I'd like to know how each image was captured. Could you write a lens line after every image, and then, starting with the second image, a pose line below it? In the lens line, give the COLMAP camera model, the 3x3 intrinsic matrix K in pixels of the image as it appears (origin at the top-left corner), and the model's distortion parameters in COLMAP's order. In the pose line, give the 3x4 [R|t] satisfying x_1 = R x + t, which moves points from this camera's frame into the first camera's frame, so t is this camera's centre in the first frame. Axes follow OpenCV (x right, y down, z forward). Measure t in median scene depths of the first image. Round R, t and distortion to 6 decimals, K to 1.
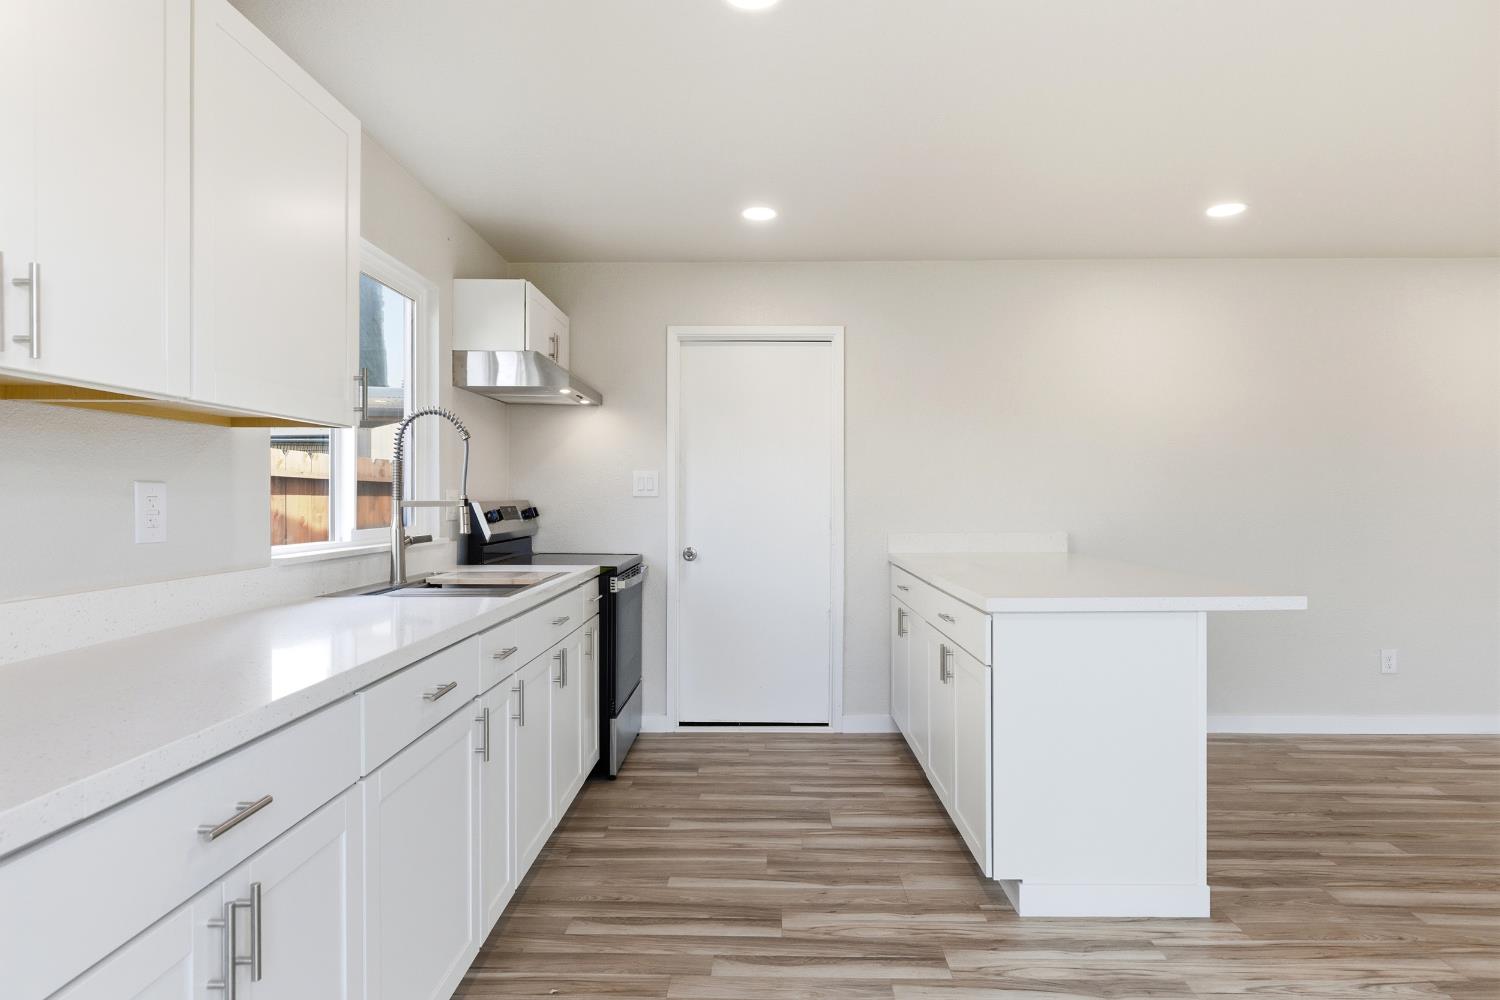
lens RADIAL K [[848.3, 0, 757.7], [0, 848.3, 503.0], [0, 0, 1]] dist [-0.001786, 0.003109]
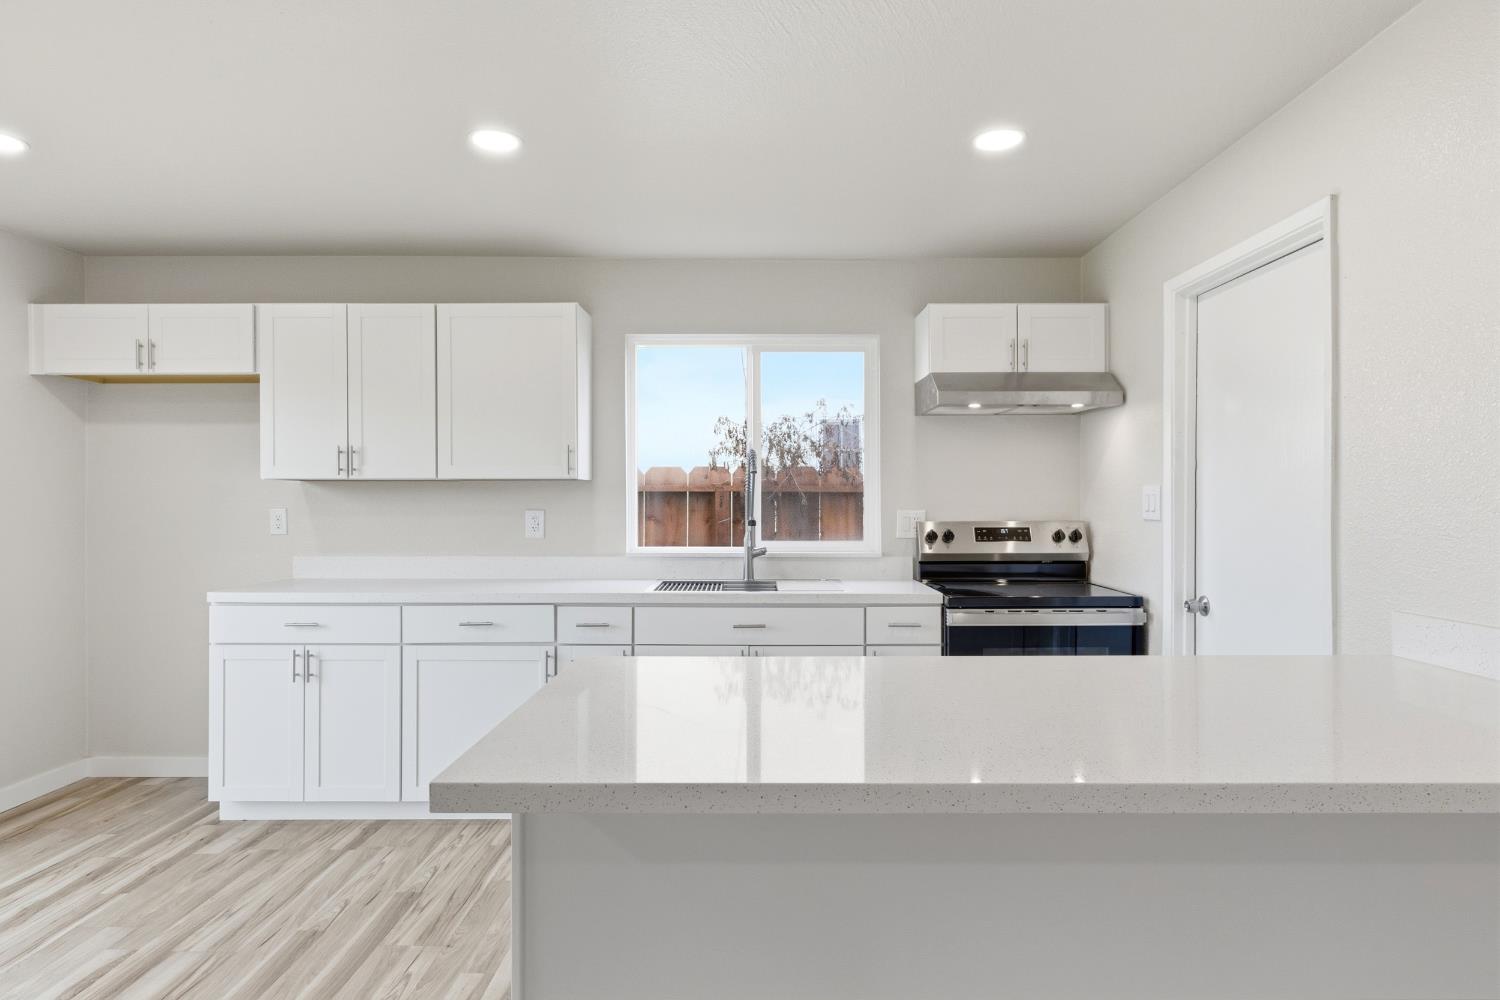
lens RADIAL K [[848.3, 0, 752.4], [0, 848.3, 502.9], [0, 0, 1]] dist [-0.001786, 0.003109]
pose [[-0.002453, 0.001347, -0.999996, 0.930574], [-0.007557, 0.999971, 0.001366, -0.032323], [0.999968, 0.007560, -0.002443, 0.997956]]
